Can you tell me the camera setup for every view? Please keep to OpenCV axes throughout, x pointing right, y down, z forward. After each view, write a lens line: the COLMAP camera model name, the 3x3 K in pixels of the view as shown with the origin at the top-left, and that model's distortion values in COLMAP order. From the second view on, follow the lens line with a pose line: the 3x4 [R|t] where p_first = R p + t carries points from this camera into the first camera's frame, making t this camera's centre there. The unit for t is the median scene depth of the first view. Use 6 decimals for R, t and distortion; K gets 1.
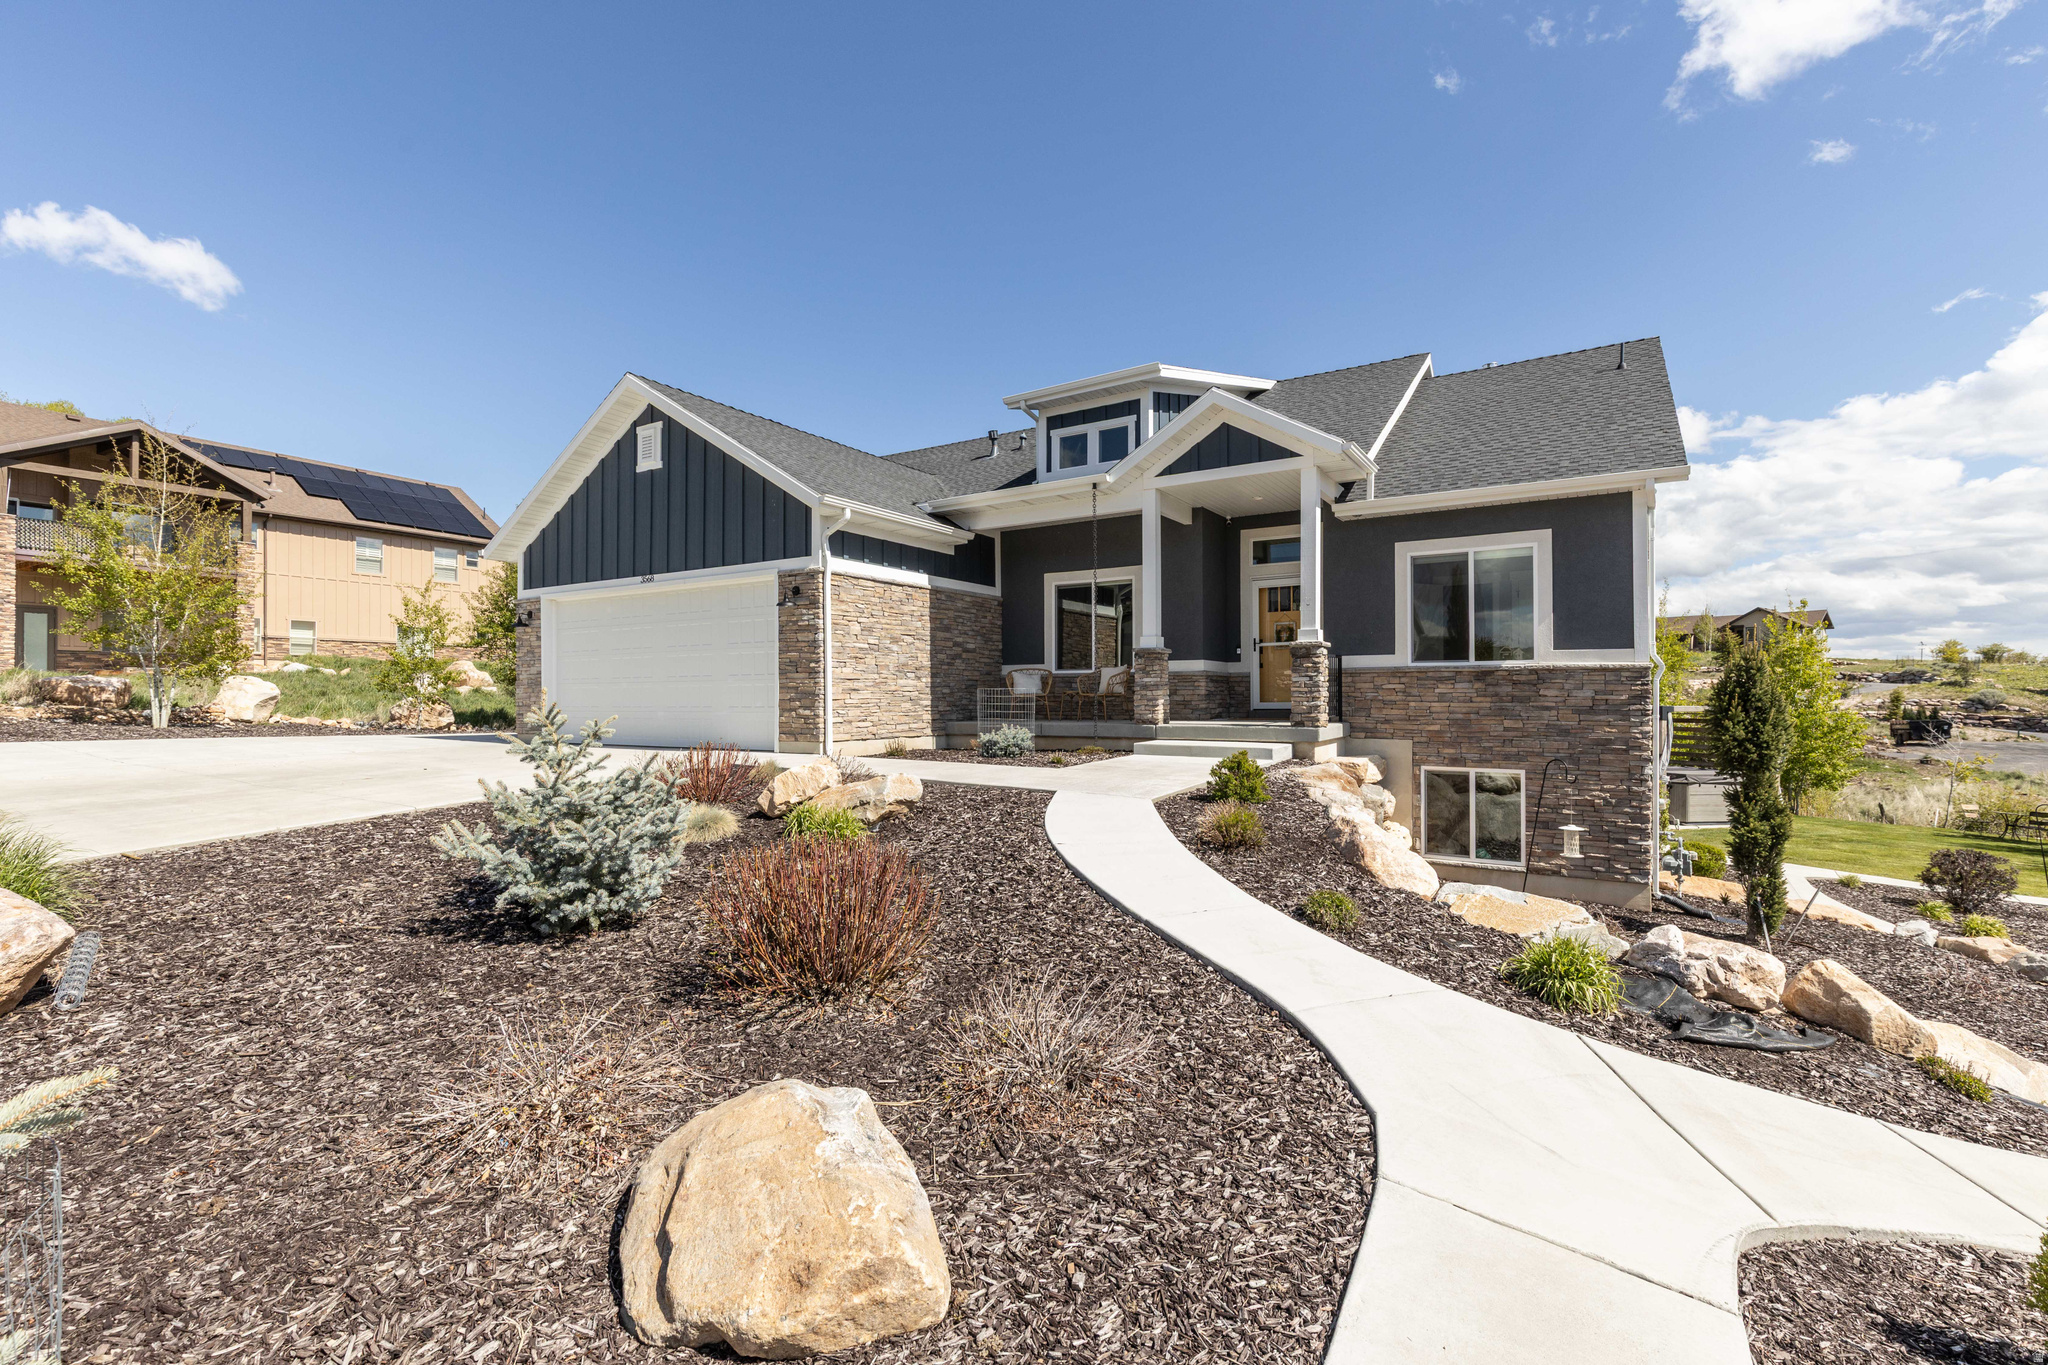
lens RADIAL K [[924.8, 0, 1066.1], [0, 924.8, 693.8], [0, 0, 1]] dist [0.006047, -0.001035]
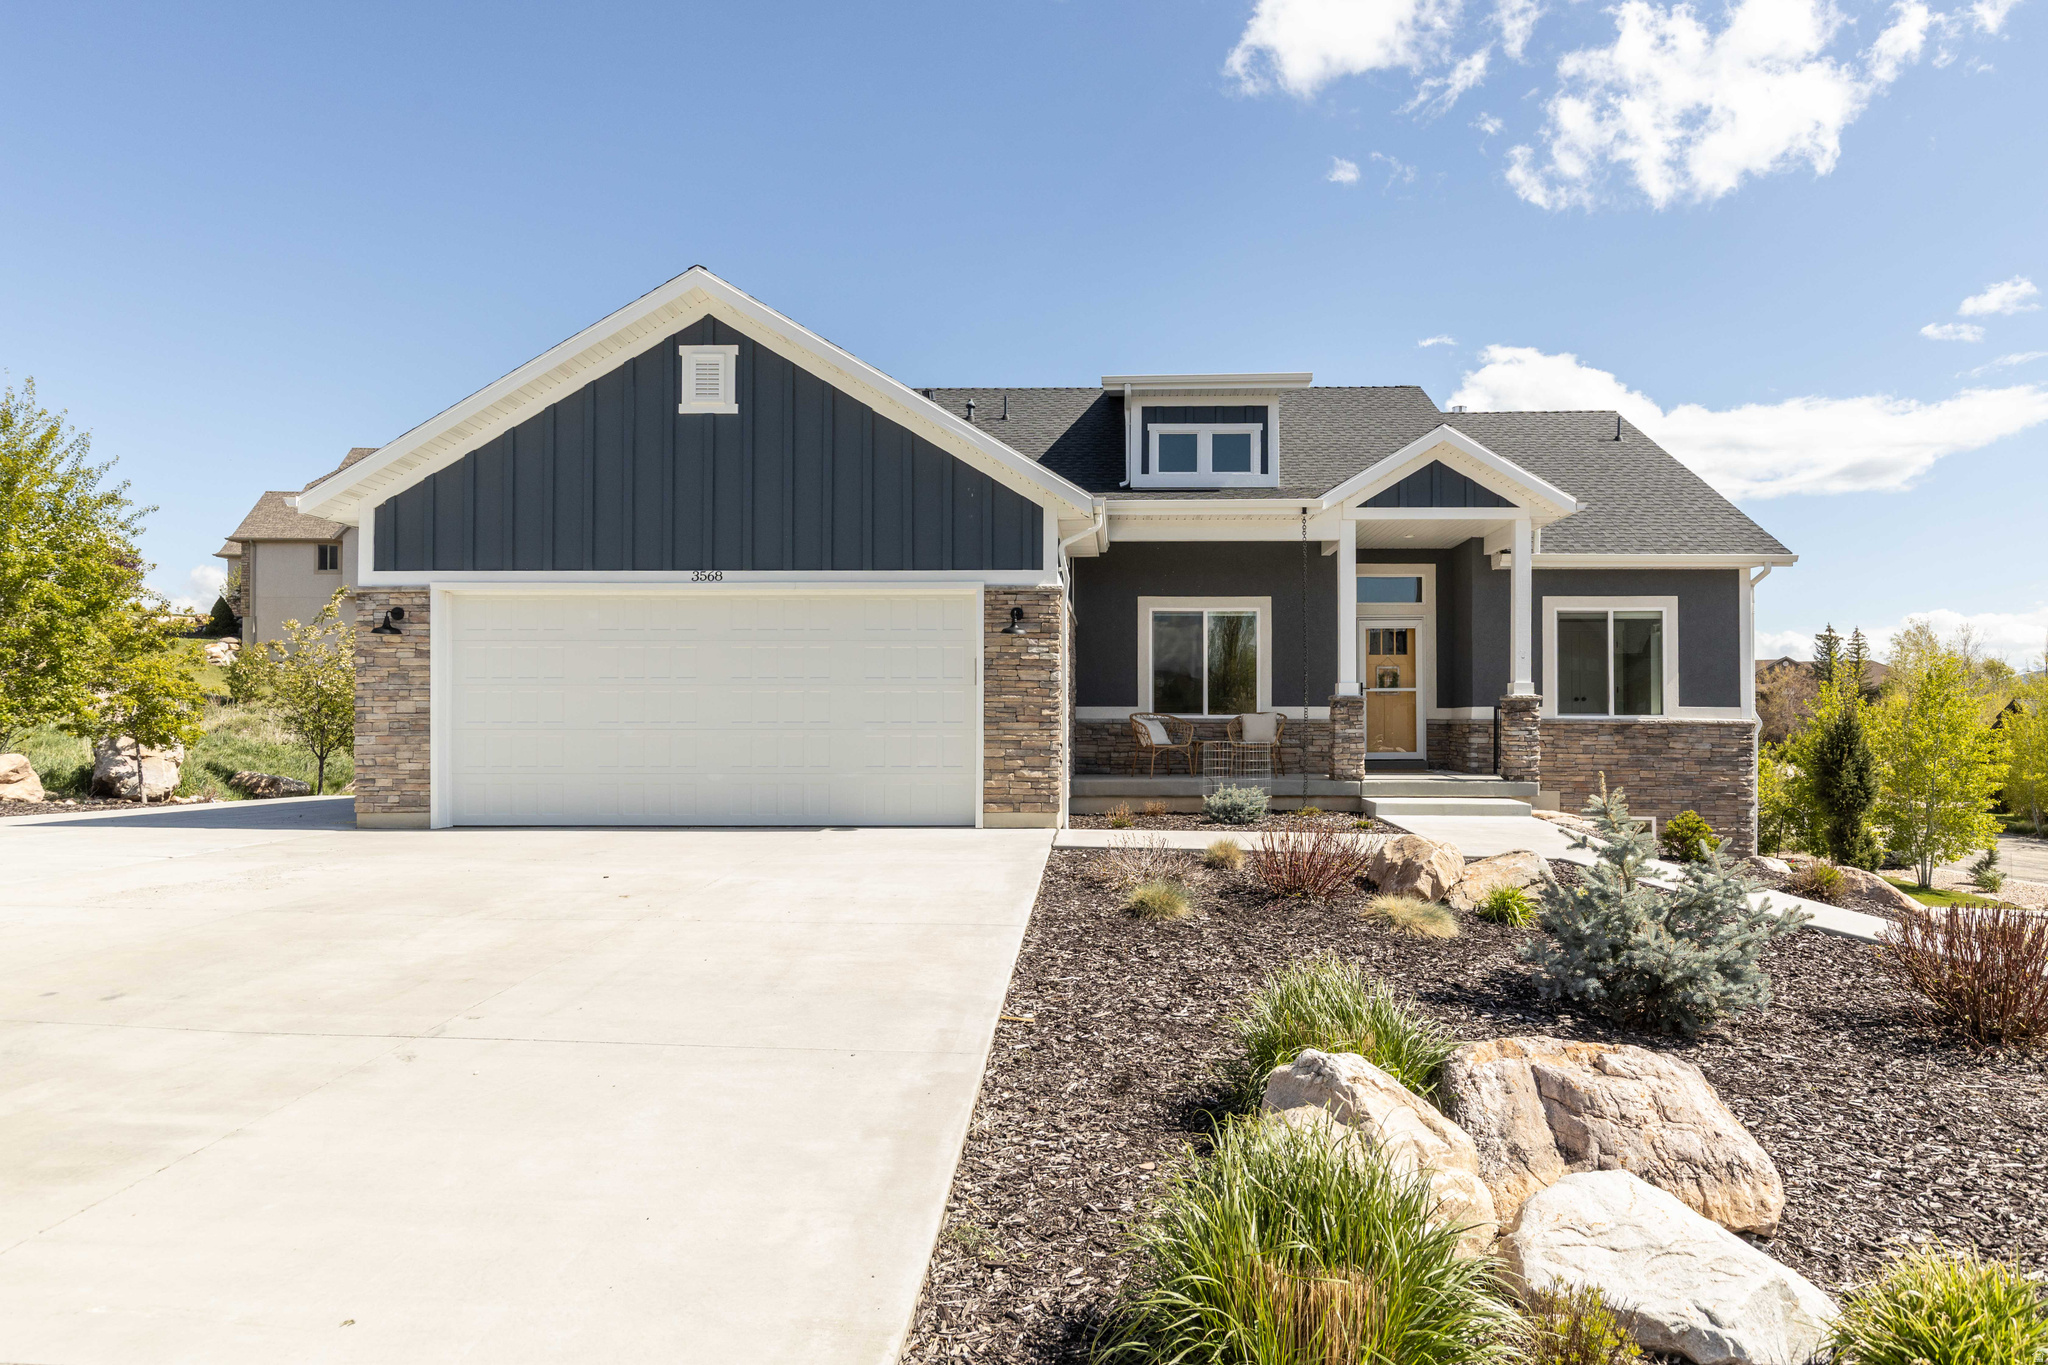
lens RADIAL K [[1231.3, 0, 1131.1], [0, 1231.3, 721.3], [0, 0, 1]] dist [-0.004413, -0.004583]
pose [[0.854806, 0.006152, 0.518912, -0.650423], [-0.006529, 0.999978, -0.001100, -0.019815], [-0.518907, -0.002448, 0.854827, 0.076397]]
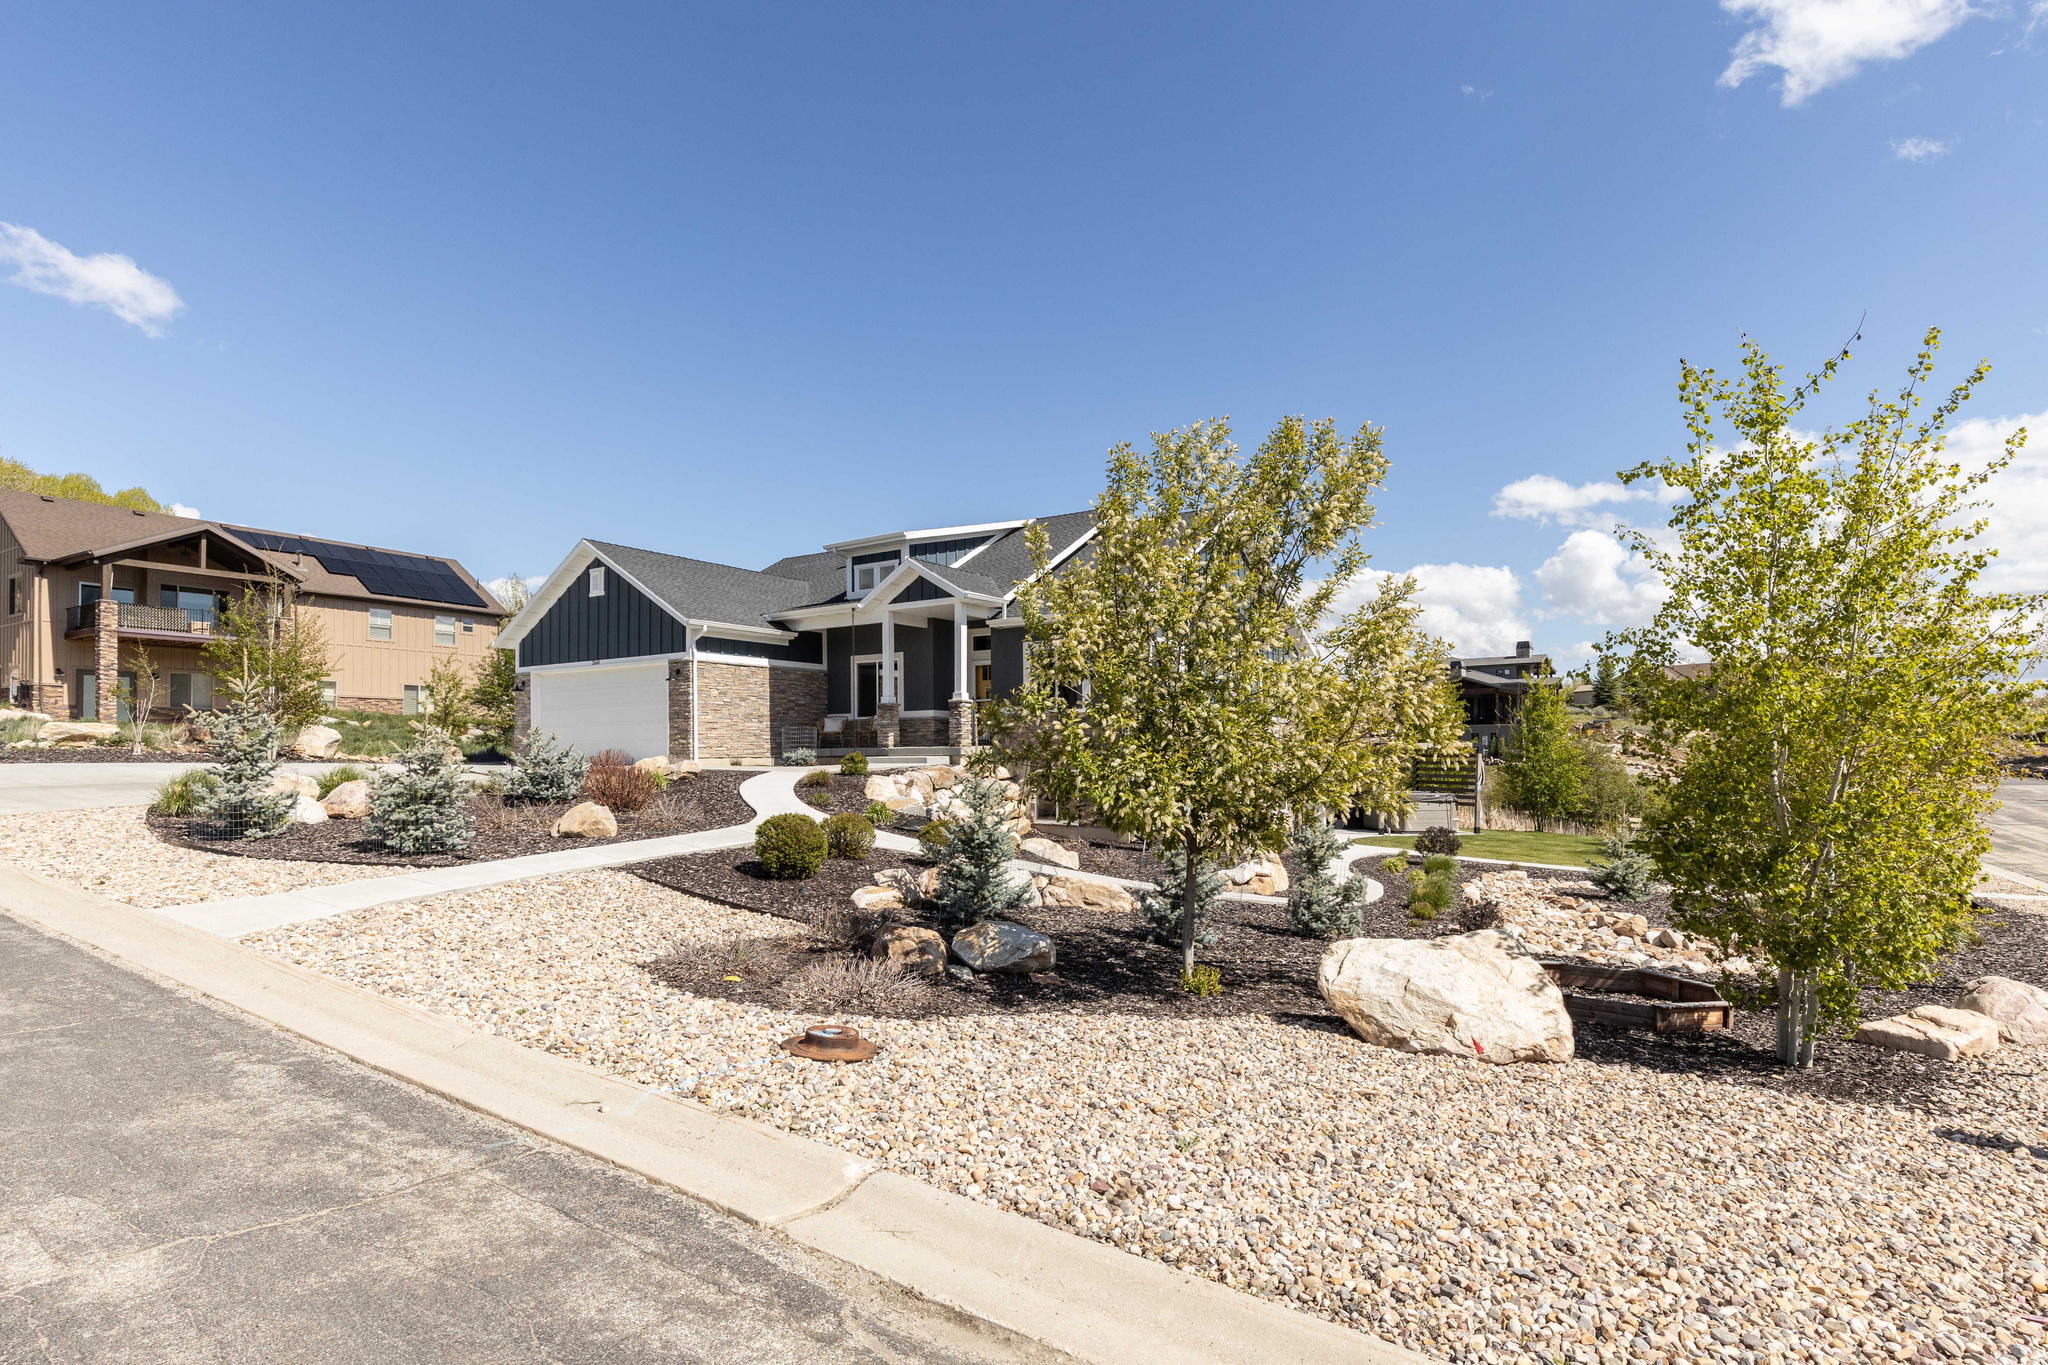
lens RADIAL K [[1015.7, 0, 1067.8], [0, 1015.7, 740.3], [0, 0, 1]] dist [0.028408, 0.001060]
pose [[0.999583, -0.002997, -0.028719, 0.449480], [0.002715, 0.999948, -0.009852, 0.035527], [0.028747, 0.009770, 0.999539, -0.809988]]
